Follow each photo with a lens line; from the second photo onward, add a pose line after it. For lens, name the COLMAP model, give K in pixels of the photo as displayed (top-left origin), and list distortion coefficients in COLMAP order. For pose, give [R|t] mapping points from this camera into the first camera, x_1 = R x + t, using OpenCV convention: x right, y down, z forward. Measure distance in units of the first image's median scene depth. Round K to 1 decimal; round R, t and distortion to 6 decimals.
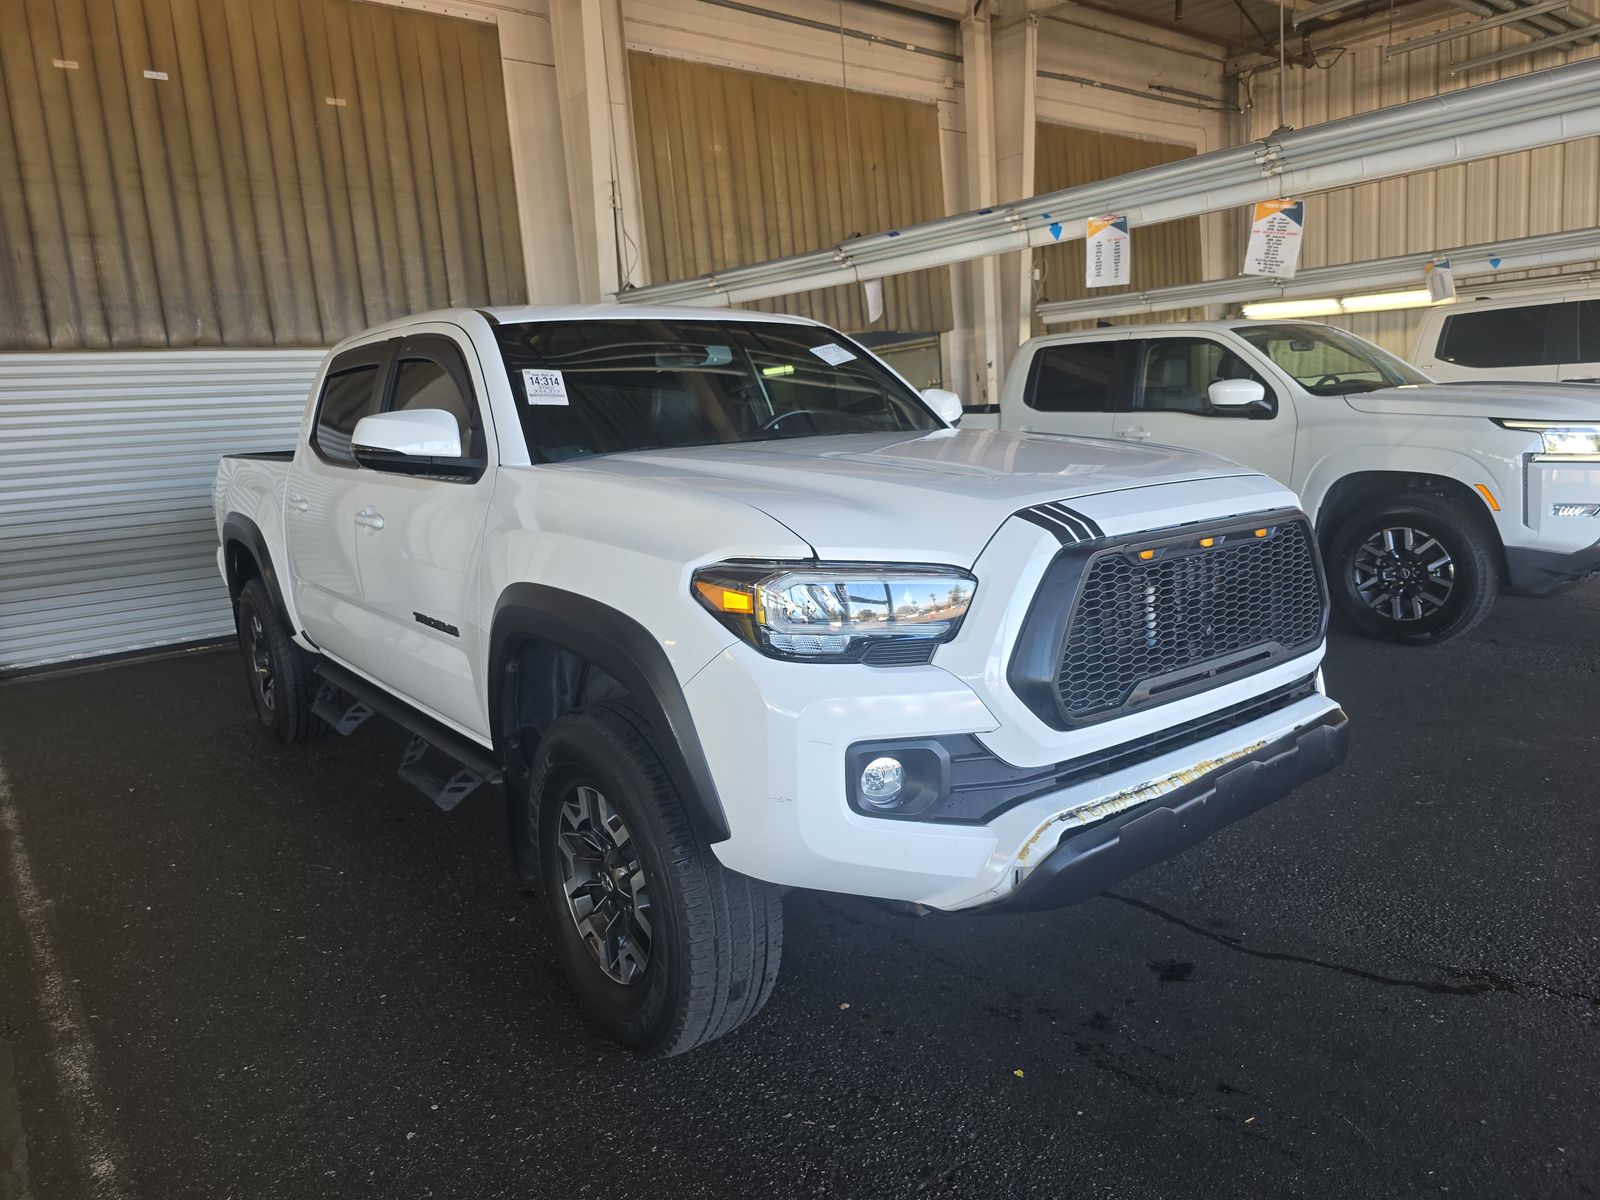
lens RADIAL K [[1074.7, 0, 810.3], [0, 1074.7, 603.6], [0, 0, 1]] dist [0.042641, -0.034747]
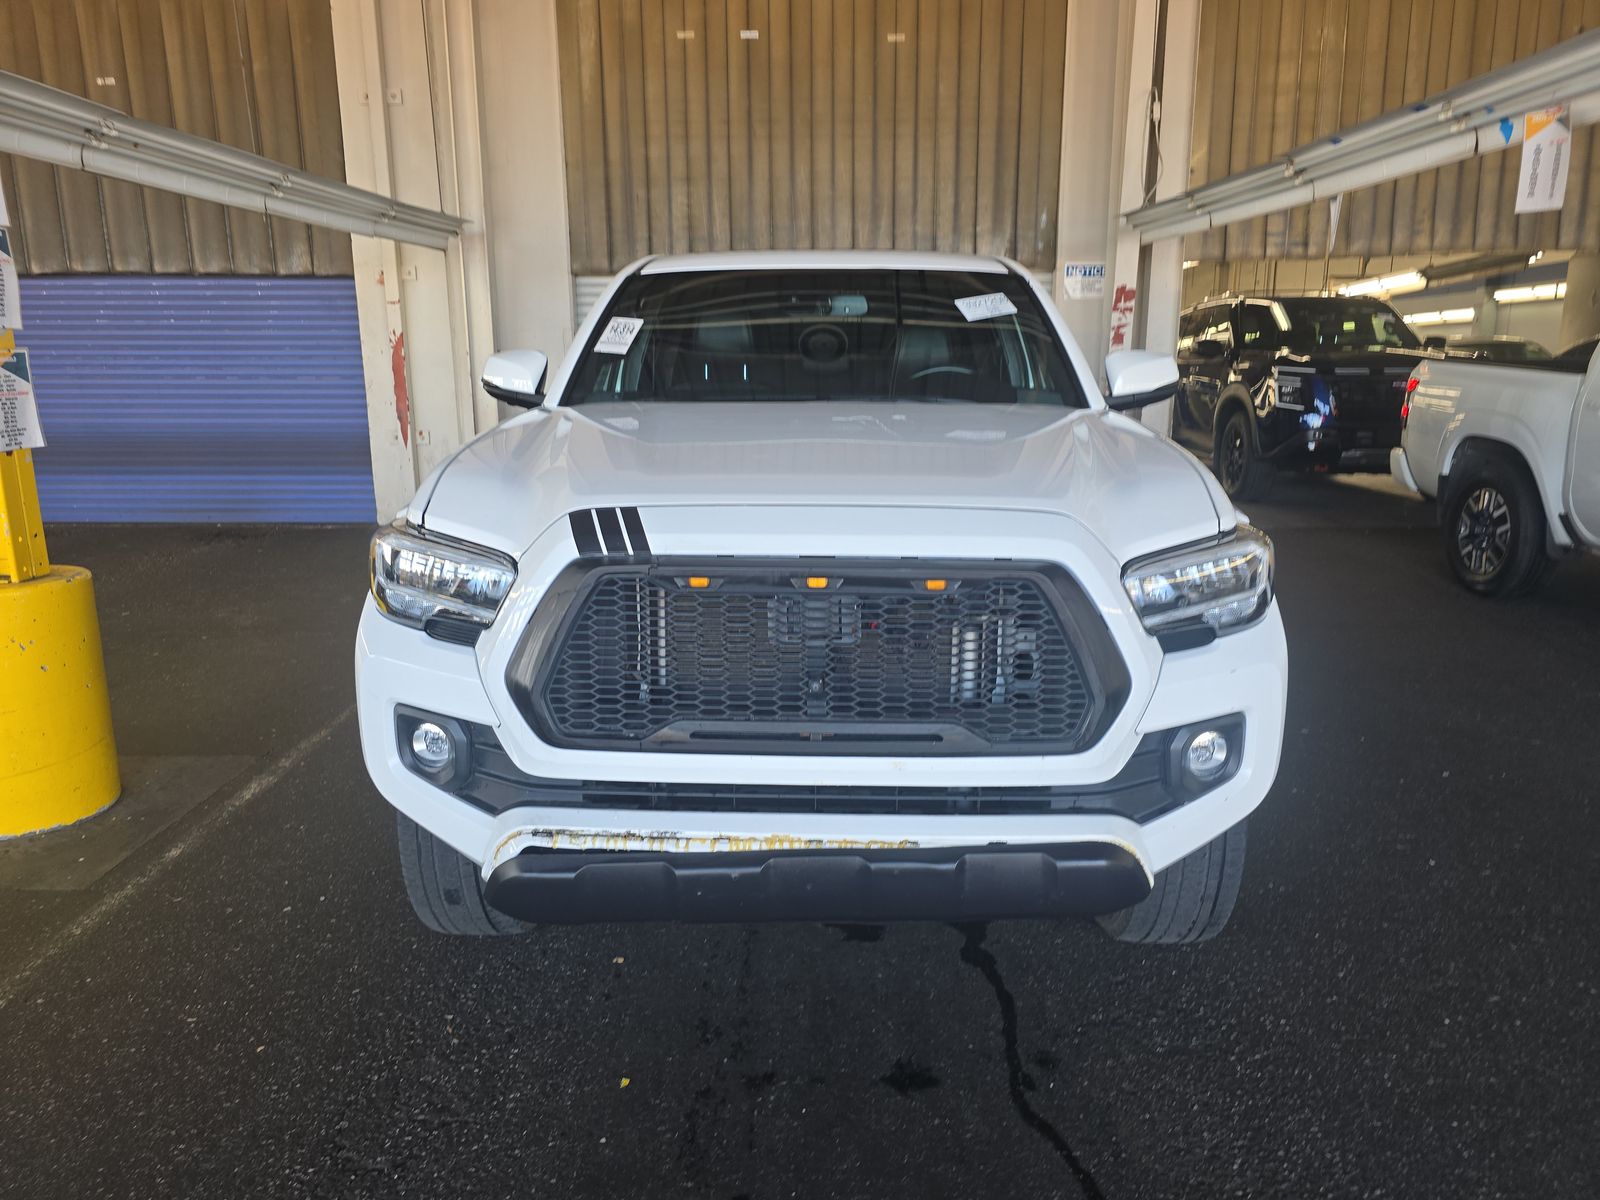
lens RADIAL K [[1074.7, 0, 800.2], [0, 1074.7, 603.7], [0, 0, 1]] dist [0.042641, -0.034747]
pose [[0.775228, 0.199040, -0.599504, 0.752543], [-0.151908, 0.979951, 0.128916, -0.127445], [0.613144, -0.008869, 0.789921, 0.305424]]
